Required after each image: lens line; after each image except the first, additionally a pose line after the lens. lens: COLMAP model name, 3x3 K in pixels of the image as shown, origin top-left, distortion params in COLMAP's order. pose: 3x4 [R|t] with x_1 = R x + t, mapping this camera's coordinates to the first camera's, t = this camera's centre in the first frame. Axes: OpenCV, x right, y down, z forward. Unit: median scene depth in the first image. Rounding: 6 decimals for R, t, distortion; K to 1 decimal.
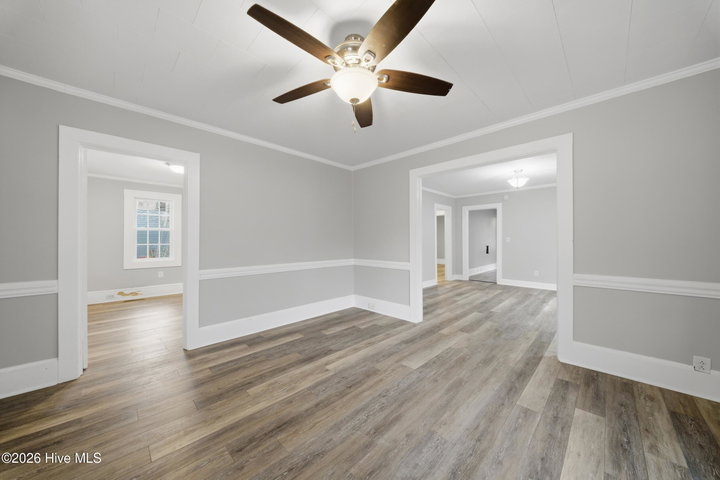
lens RADIAL K [[254.3, 0, 357.9], [0, 254.3, 238.3], [0, 0, 1]] dist [0.013001, -0.008185]
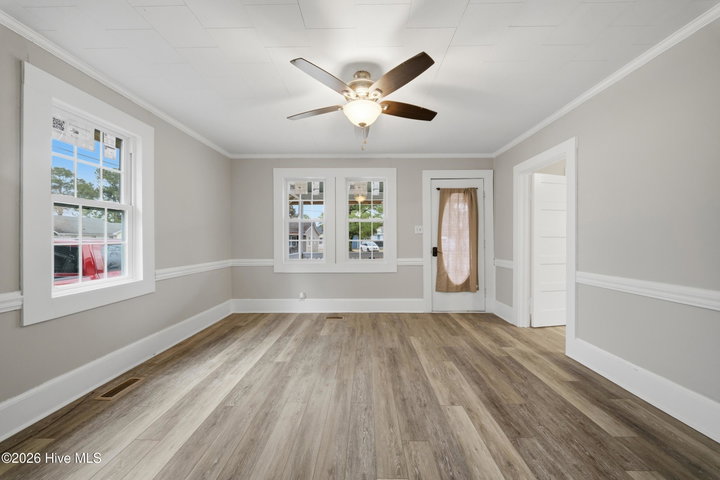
lens RADIAL K [[254.3, 0, 357.9], [0, 254.3, 238.3], [0, 0, 1]] dist [0.013001, -0.008185]
pose [[-0.727559, 0.003848, -0.686035, 0.648235], [0.011730, 0.999908, -0.006831, 0.015599], [0.685945, -0.013017, -0.727537, 1.436636]]
